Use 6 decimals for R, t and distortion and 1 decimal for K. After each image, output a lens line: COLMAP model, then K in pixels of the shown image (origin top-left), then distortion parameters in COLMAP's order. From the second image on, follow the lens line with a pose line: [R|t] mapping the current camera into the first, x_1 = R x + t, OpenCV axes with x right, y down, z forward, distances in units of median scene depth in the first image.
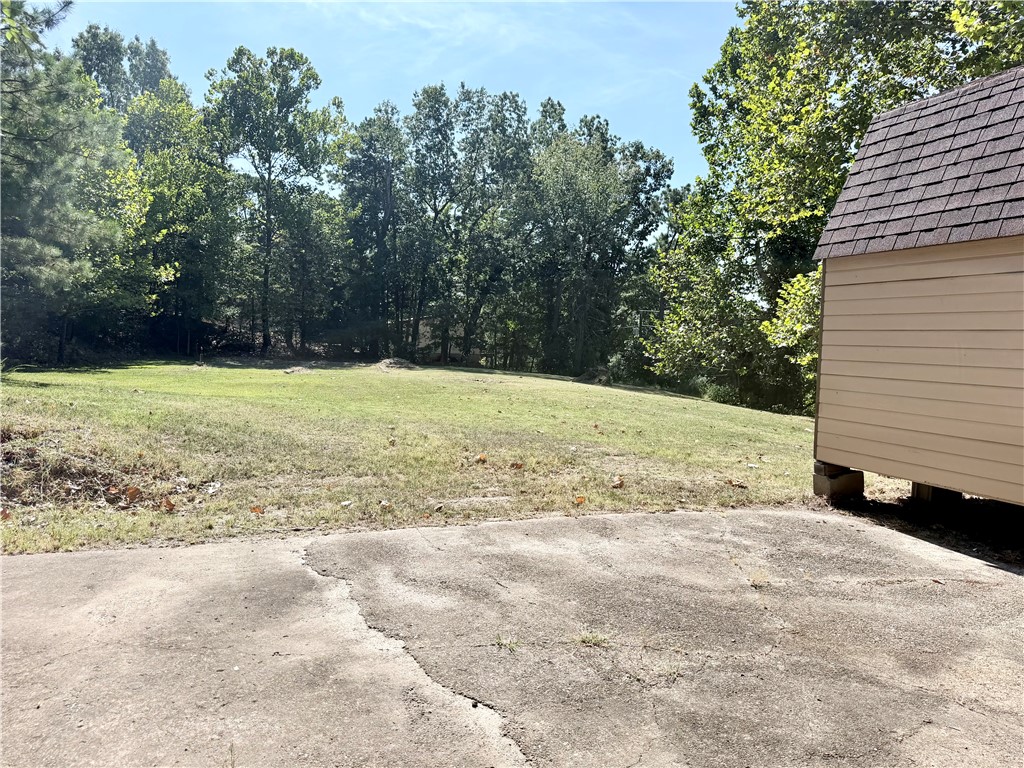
lens RADIAL K [[718.7, 0, 511.4], [0, 718.7, 384.7], [0, 0, 1]] dist [0.002117, -0.000028]
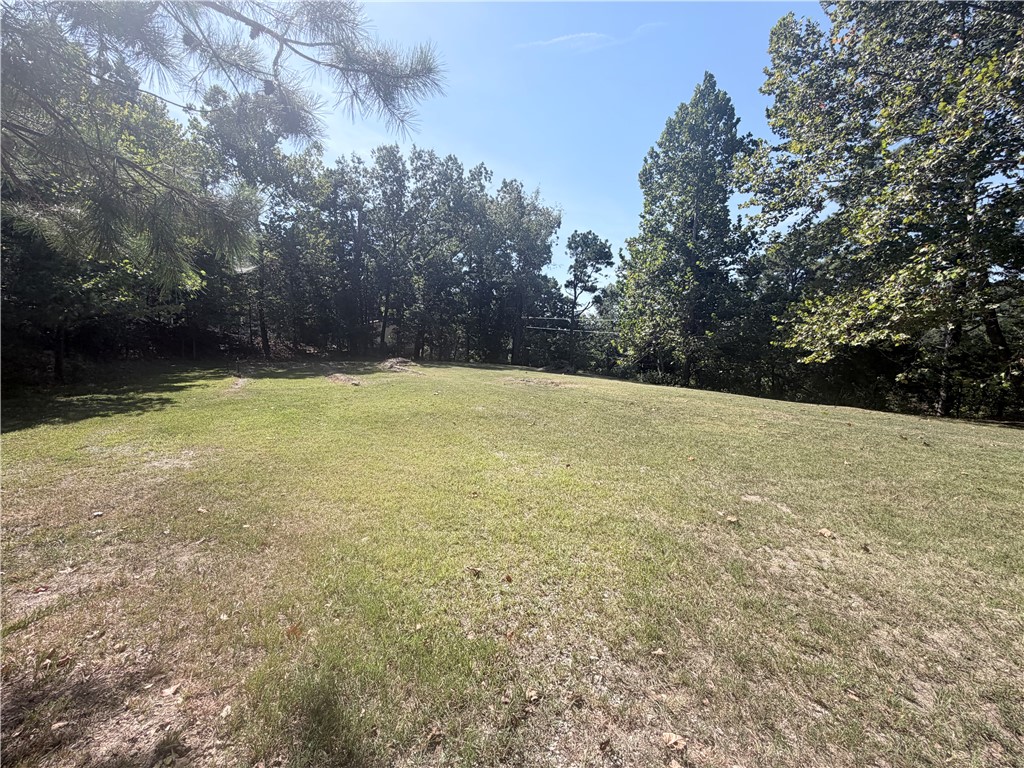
lens RADIAL K [[406.2, 0, 512.9], [0, 406.2, 382.2], [0, 0, 1]] dist [0.000228, 0.000049]
pose [[0.942309, -0.062325, 0.328891, -0.175314], [0.044164, 0.997073, 0.062412, -0.022997], [-0.331818, -0.044286, 0.942303, 0.223707]]
